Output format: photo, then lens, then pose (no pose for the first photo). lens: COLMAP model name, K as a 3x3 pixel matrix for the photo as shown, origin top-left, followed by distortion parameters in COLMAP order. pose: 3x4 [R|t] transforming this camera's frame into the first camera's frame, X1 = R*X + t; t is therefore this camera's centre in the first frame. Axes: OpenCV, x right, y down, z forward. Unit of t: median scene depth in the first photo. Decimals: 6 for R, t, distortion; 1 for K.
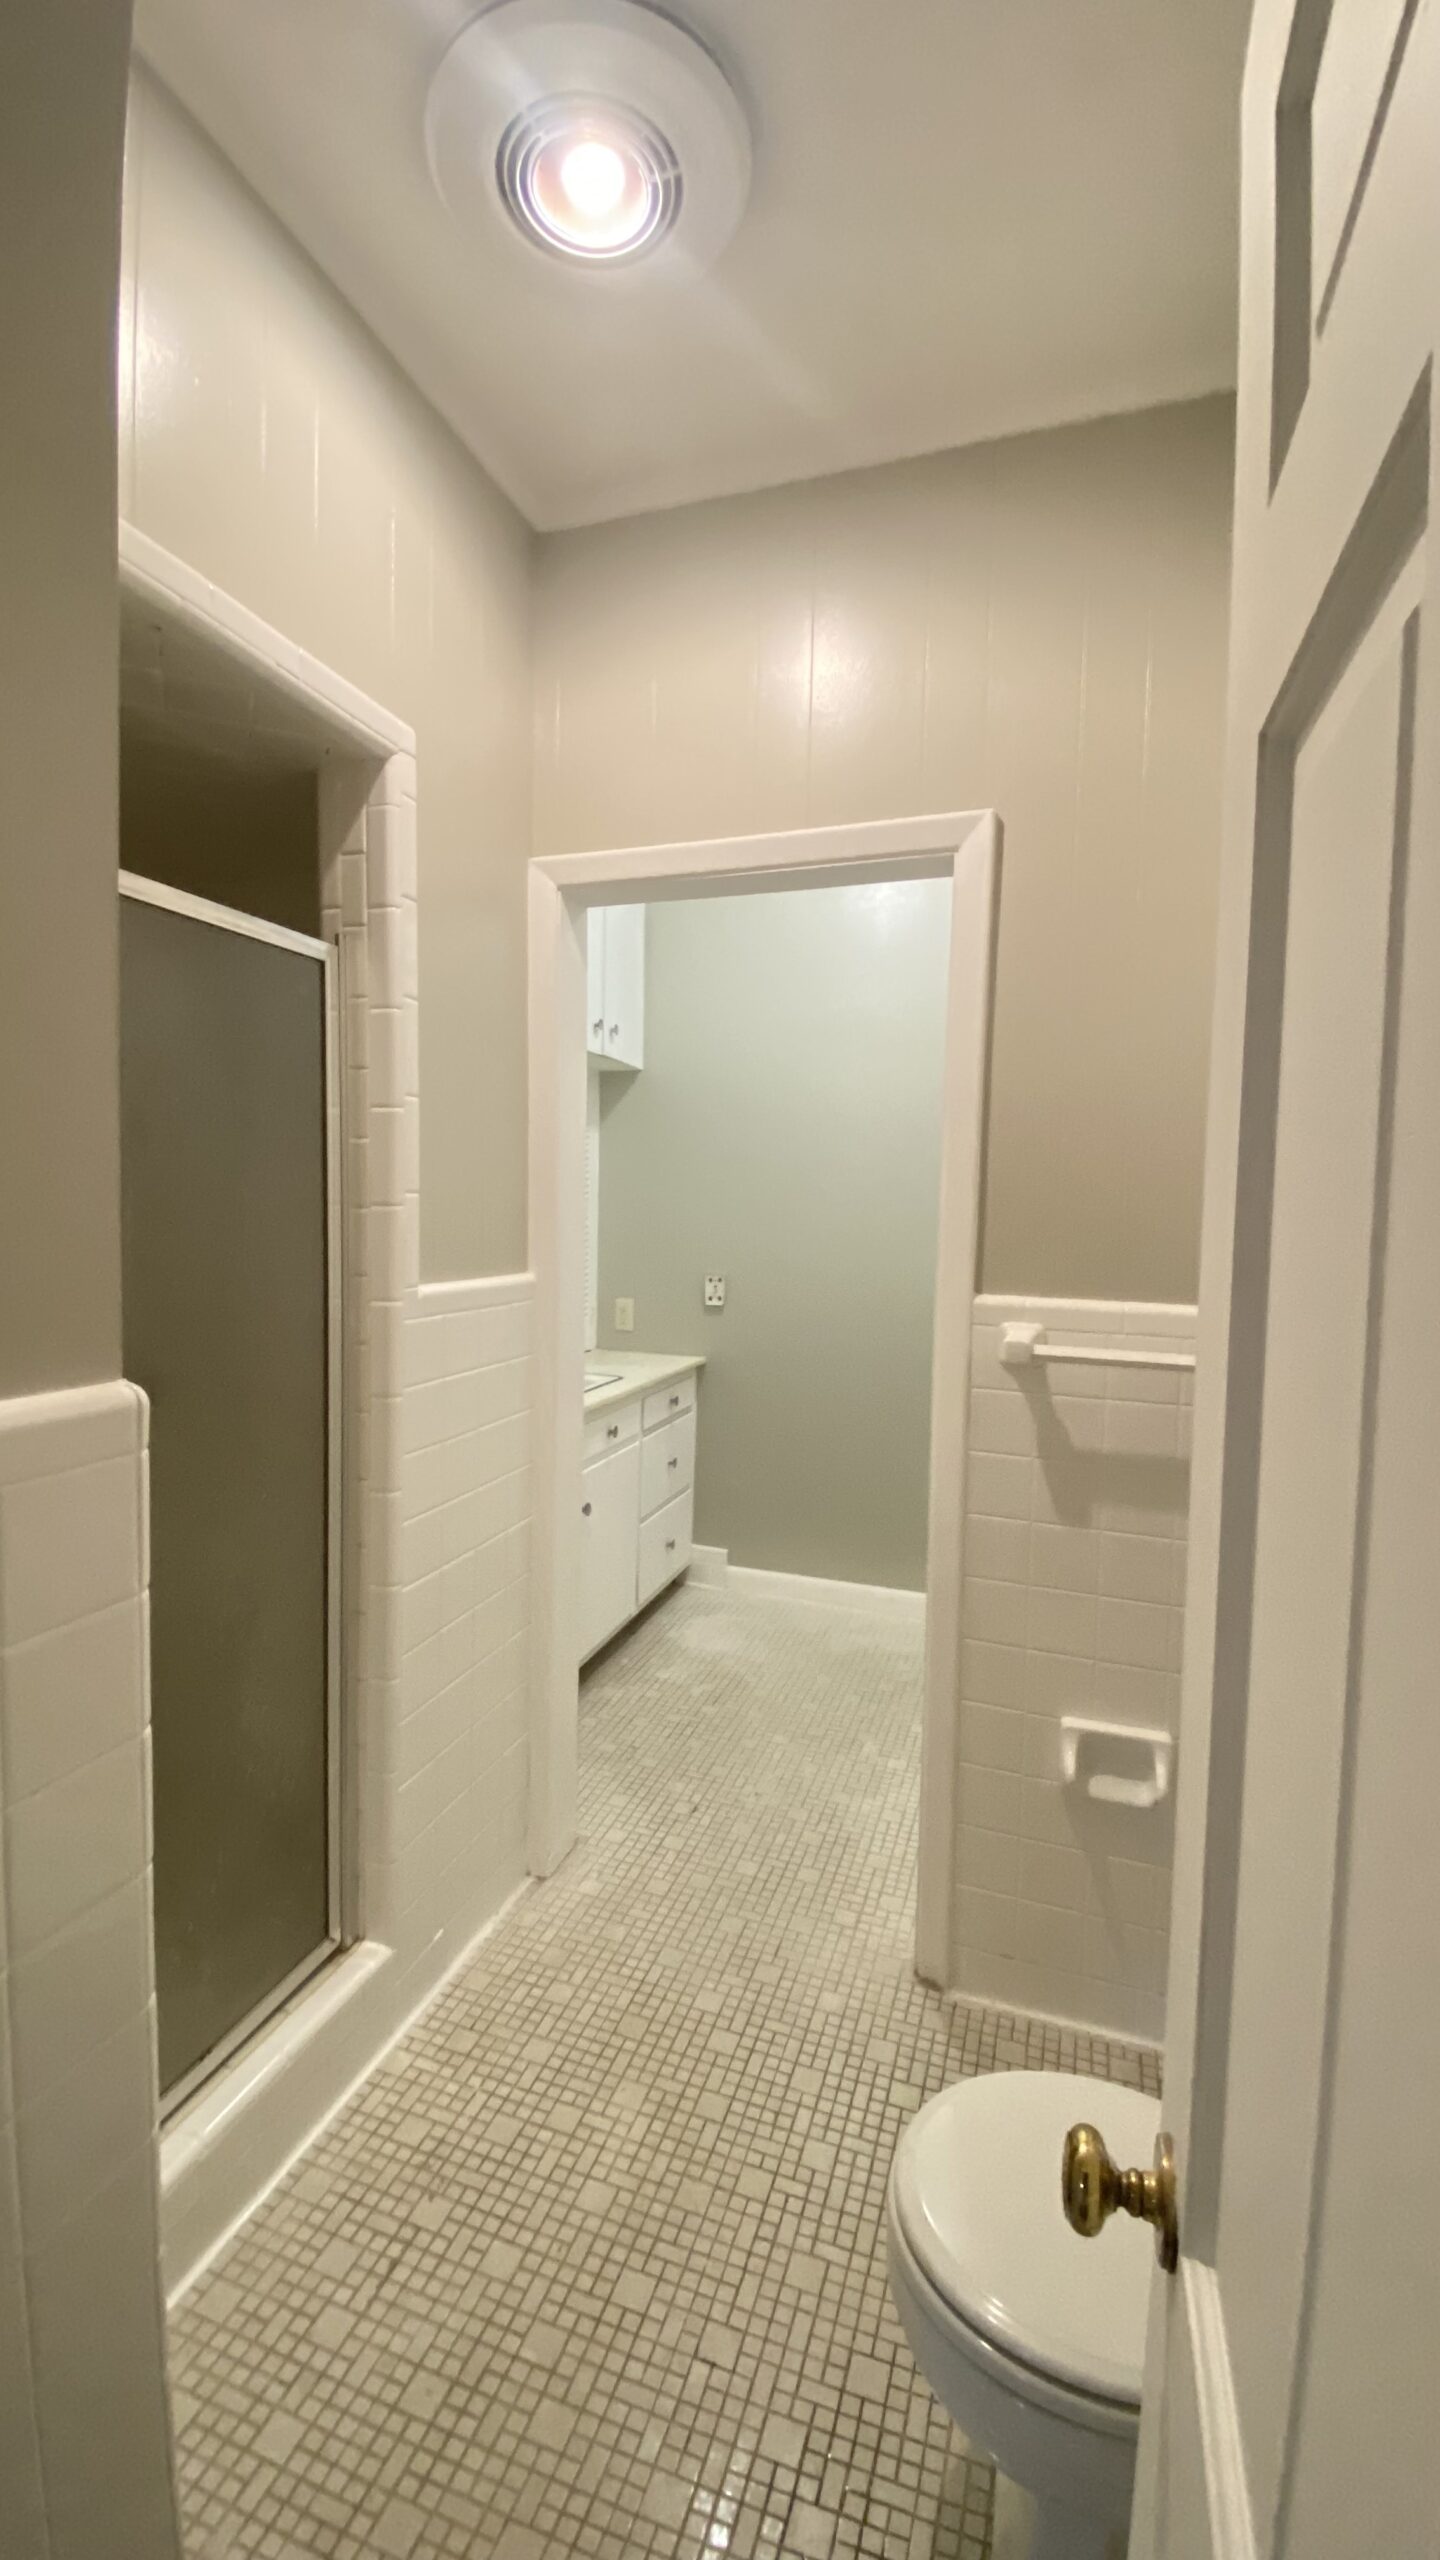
lens RADIAL K [[1036.3, 0, 720.0], [0, 1036.3, 1280.0], [0, 0, 1]] dist [0.035573, -0.000107]
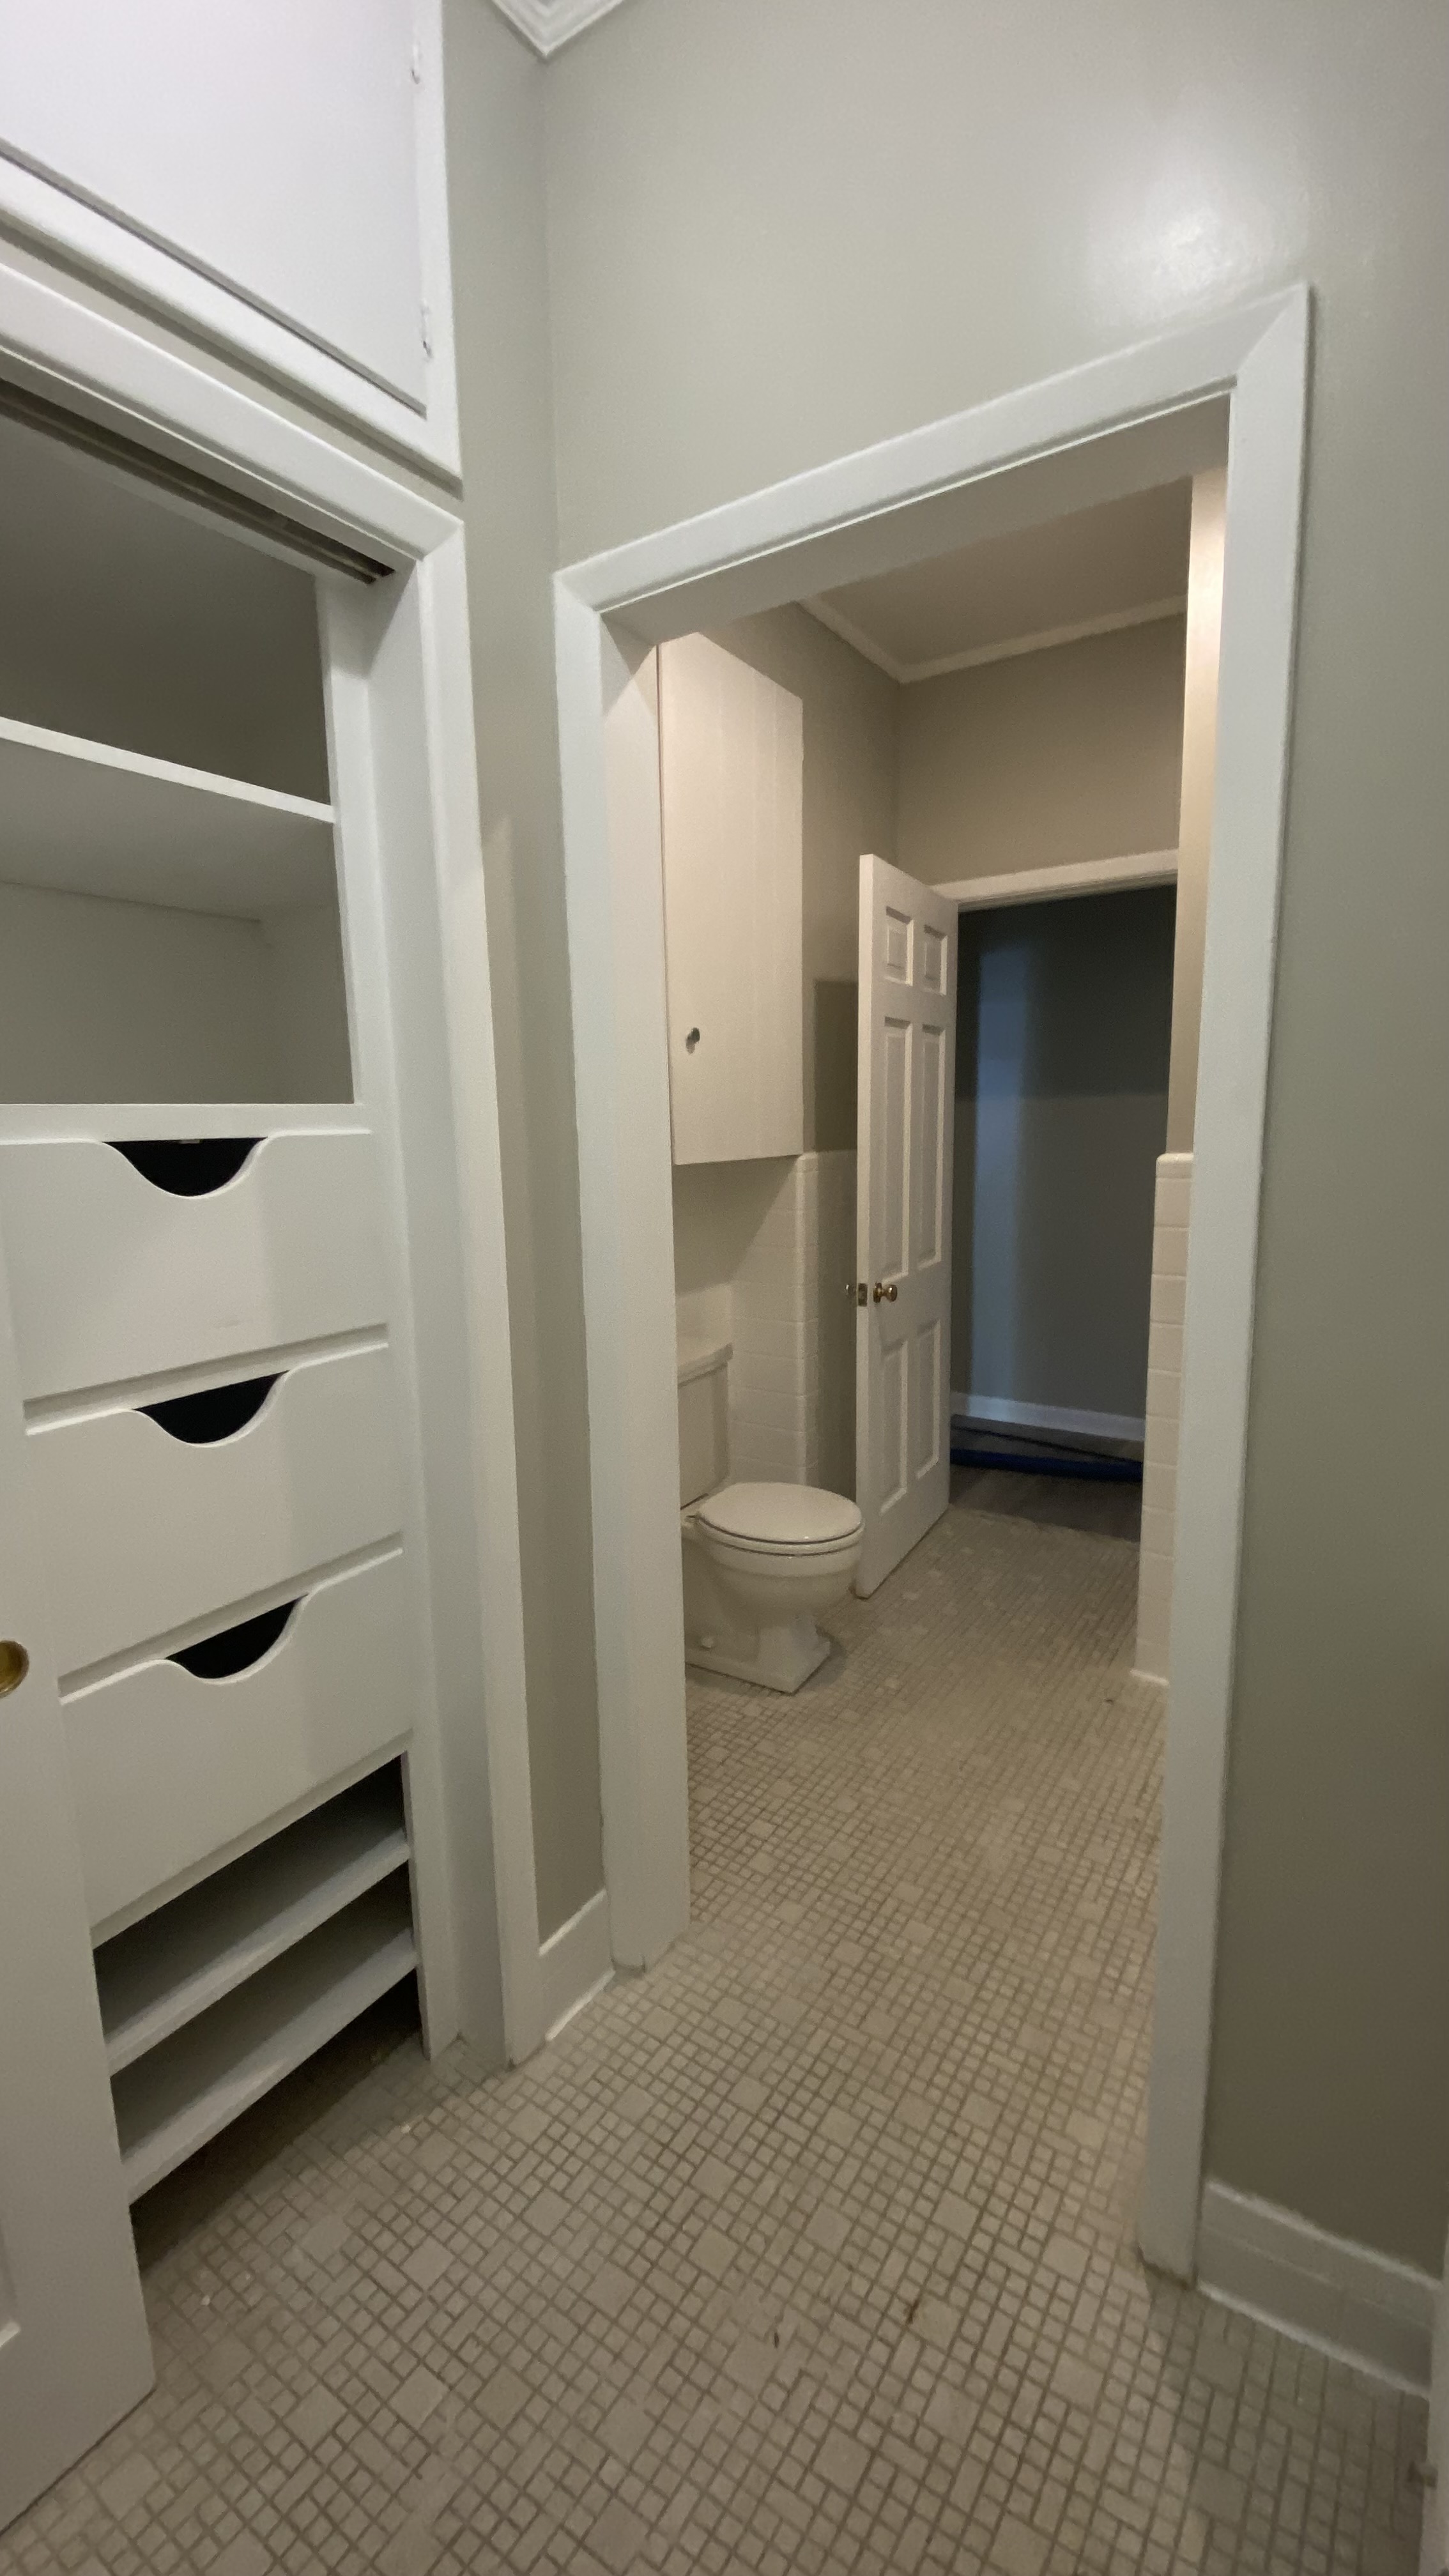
lens RADIAL K [[1042.8, 0, 724.5], [0, 1042.8, 1288.0], [0, 0, 1]] dist [0.035573, -0.000107]
pose [[-0.965008, -0.038032, 0.259449, -0.060530], [0.025524, 0.971104, 0.237288, -0.101622], [-0.260977, 0.235607, -0.936152, 1.614687]]
